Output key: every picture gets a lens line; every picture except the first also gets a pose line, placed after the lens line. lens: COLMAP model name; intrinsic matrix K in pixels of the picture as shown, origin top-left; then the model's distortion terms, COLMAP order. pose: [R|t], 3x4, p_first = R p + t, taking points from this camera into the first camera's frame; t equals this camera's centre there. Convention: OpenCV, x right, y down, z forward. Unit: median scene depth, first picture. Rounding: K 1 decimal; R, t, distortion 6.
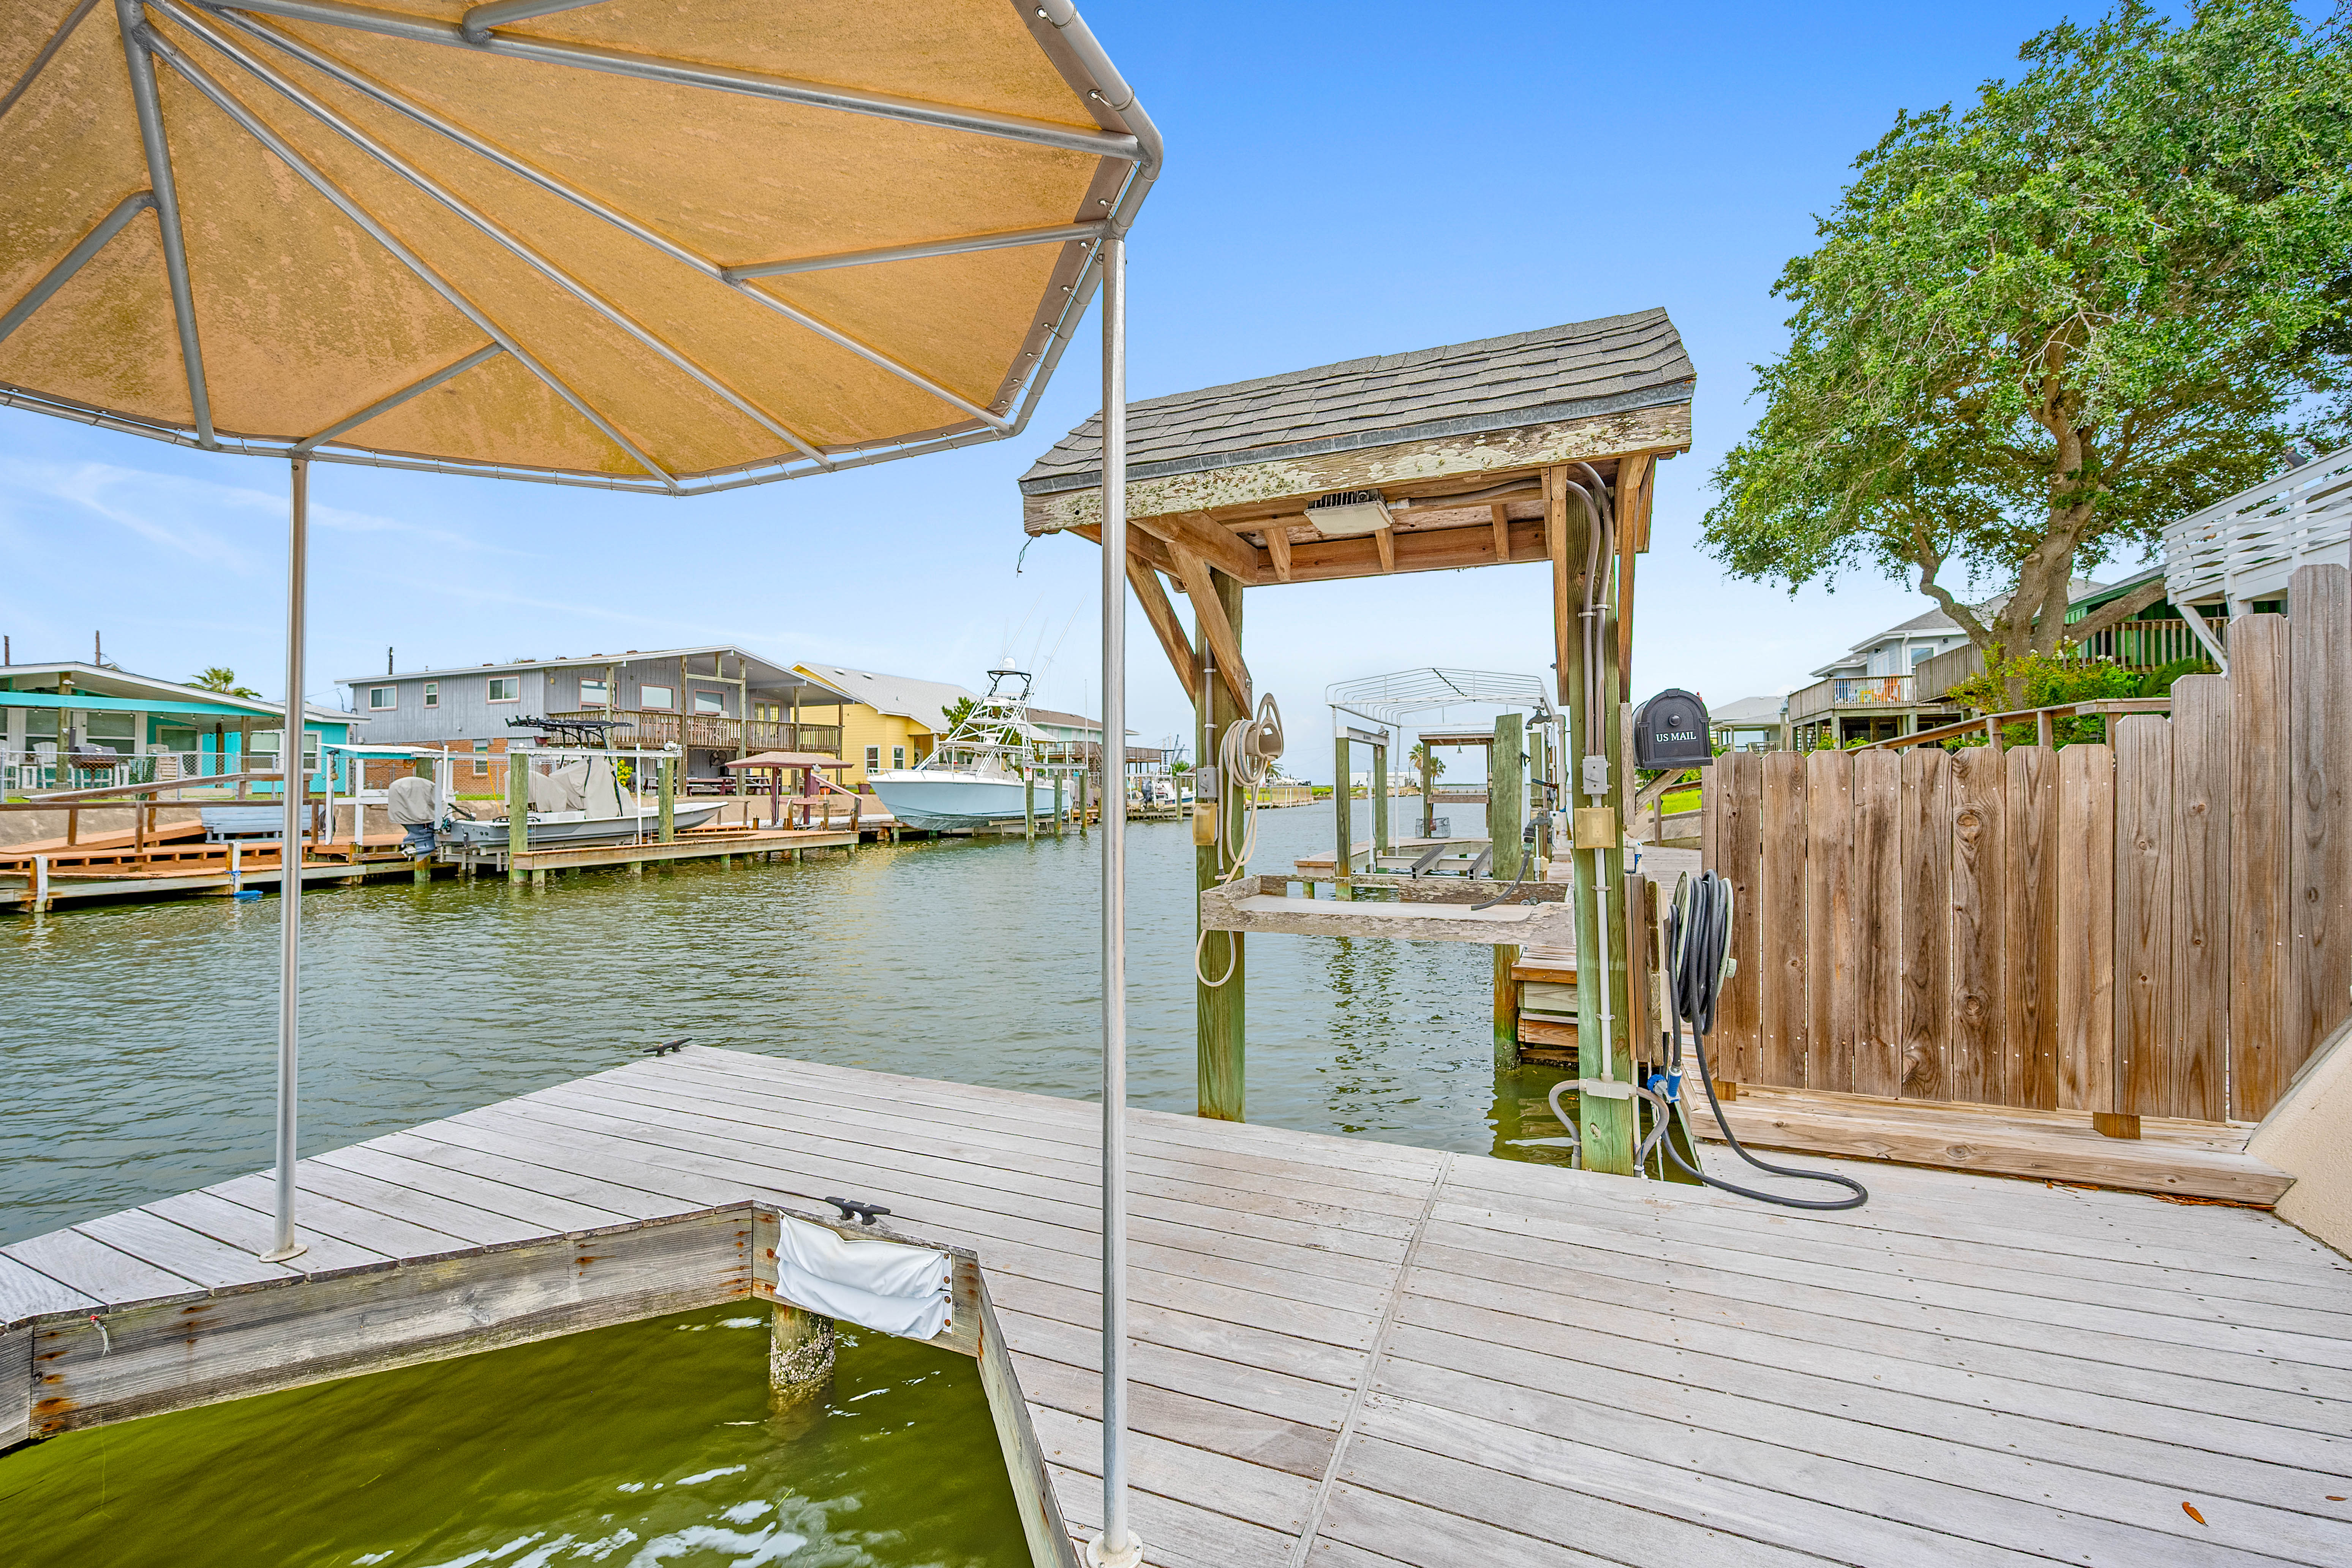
lens RADIAL K [[953.3, 0, 1191.4], [0, 953.3, 774.0], [0, 0, 1]] dist [-0.001036, 0.000031]
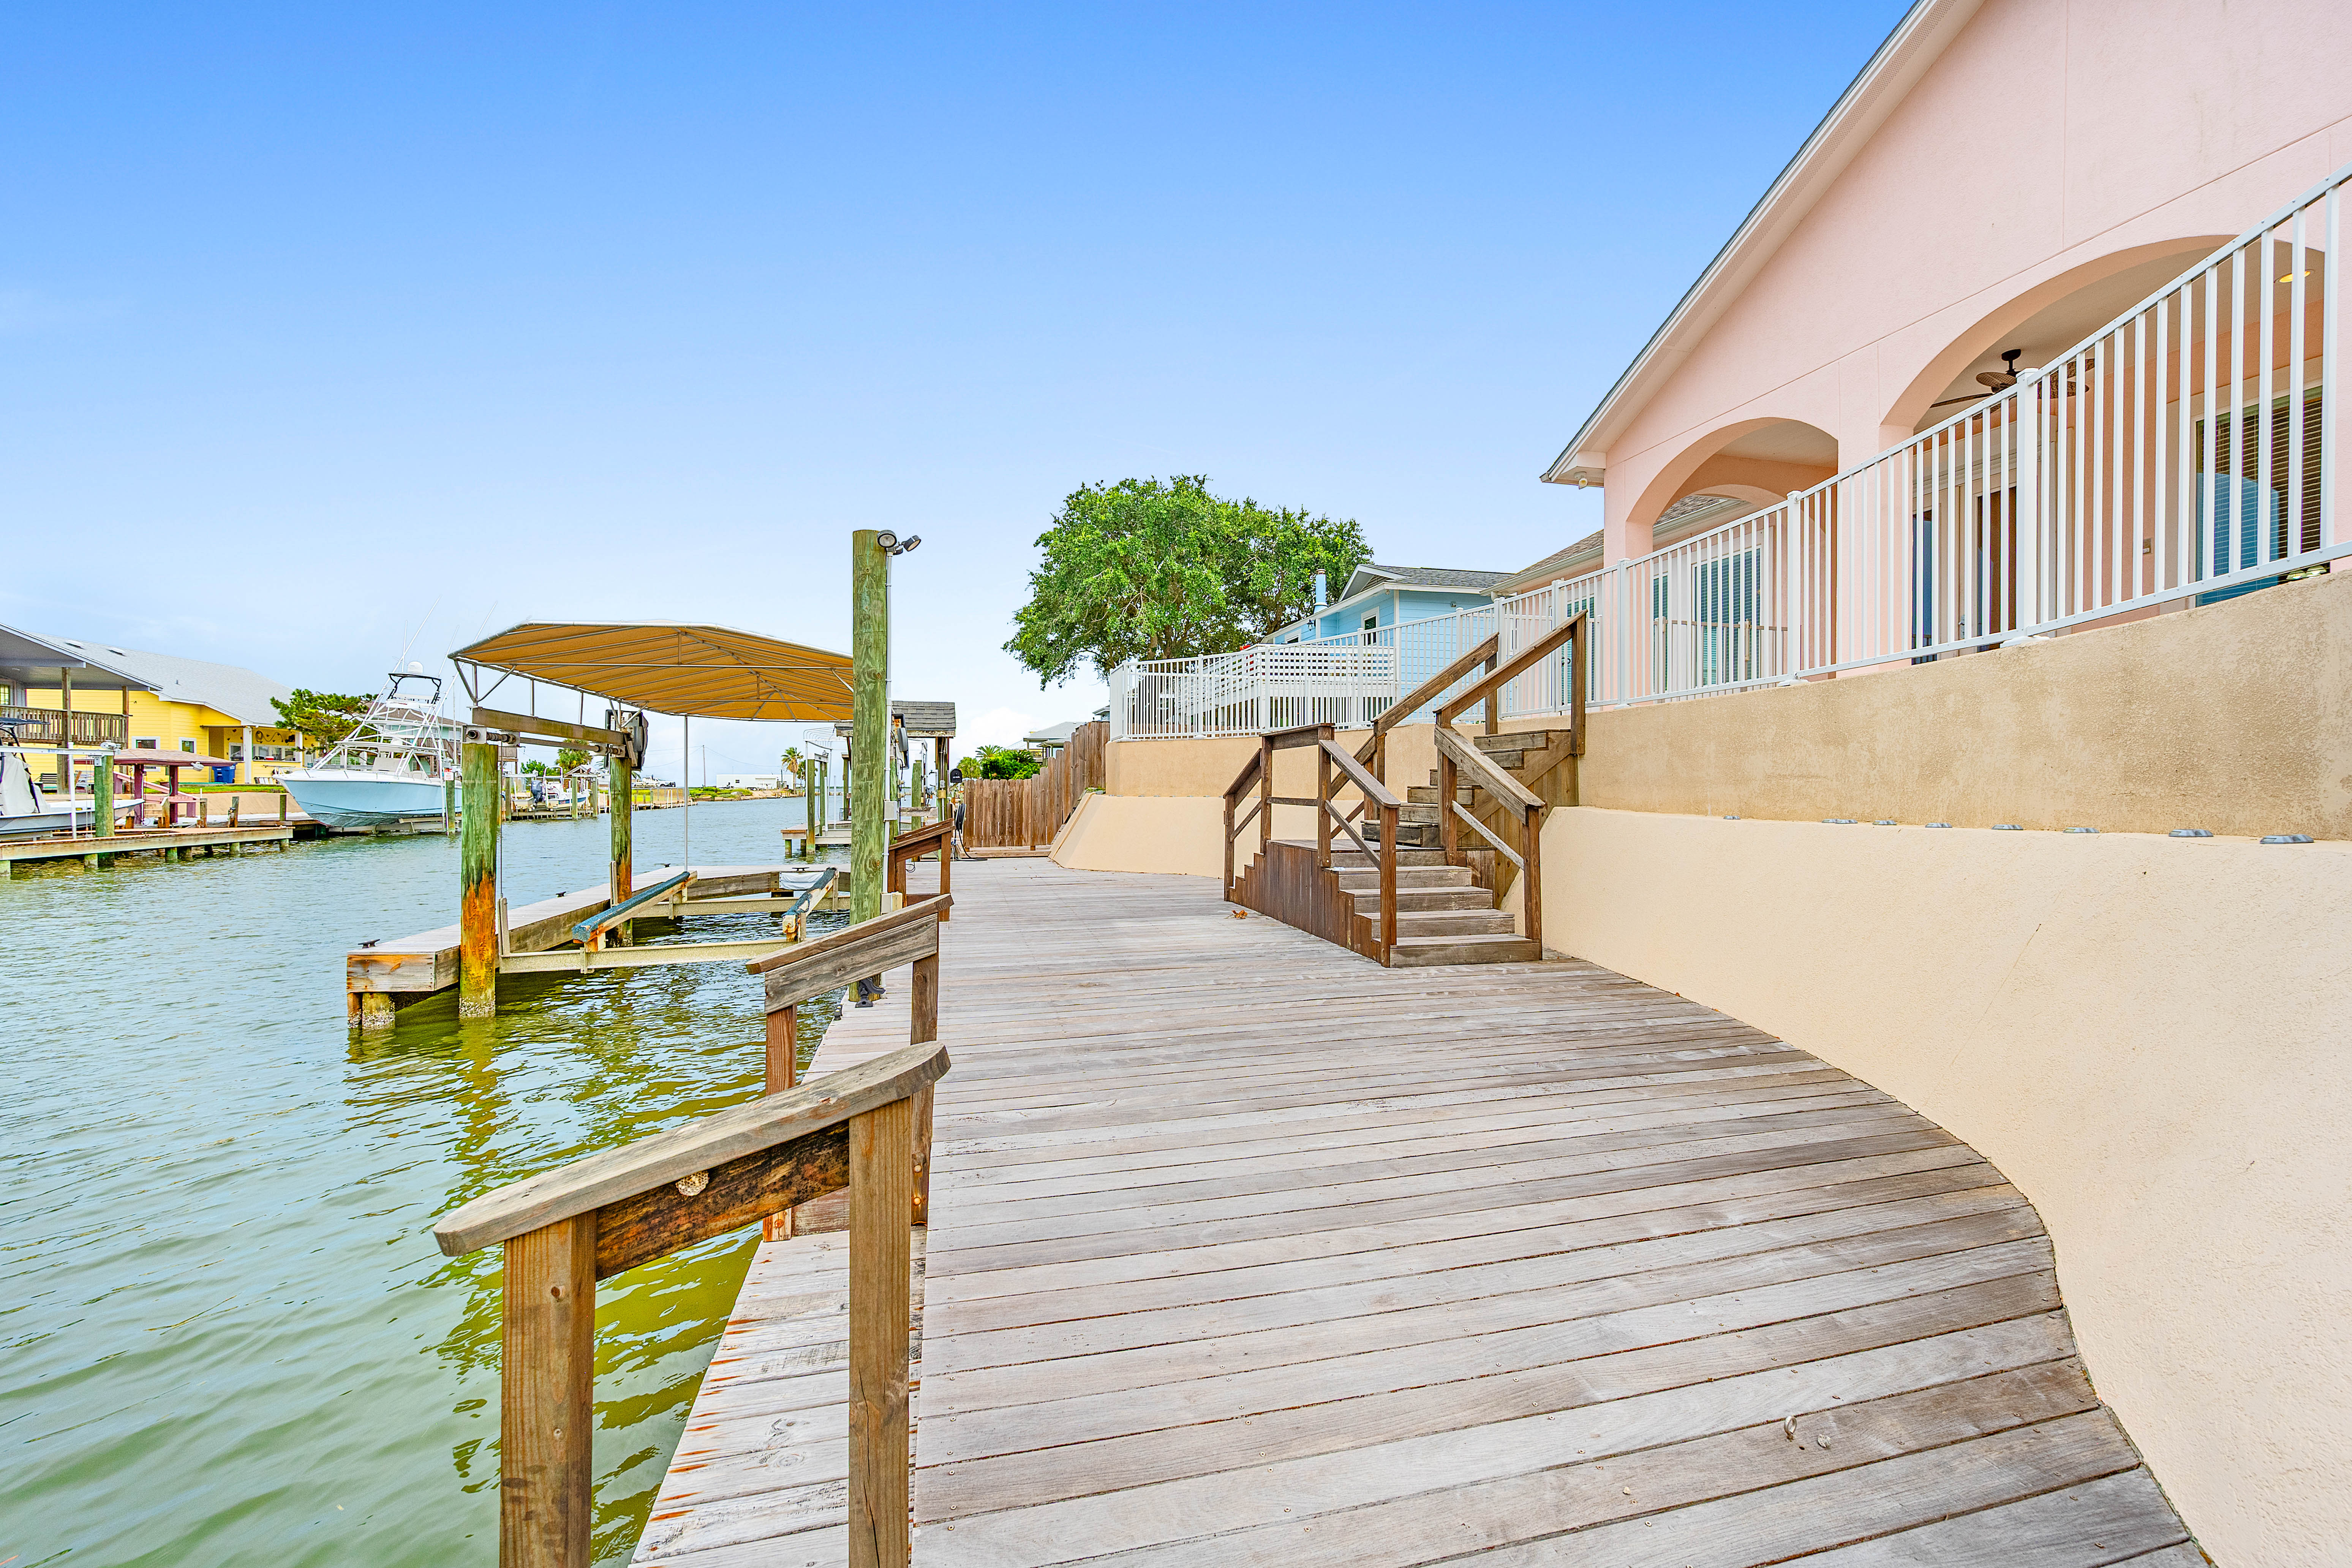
lens RADIAL K [[953.3, 0, 1191.4], [0, 953.3, 774.0], [0, 0, 1]] dist [-0.001036, 0.000031]
pose [[0.800037, 0.014700, 0.599771, -0.277877], [-0.012707, 0.999891, -0.007557, -0.005194], [-0.599816, -0.001576, 0.800136, -0.687323]]
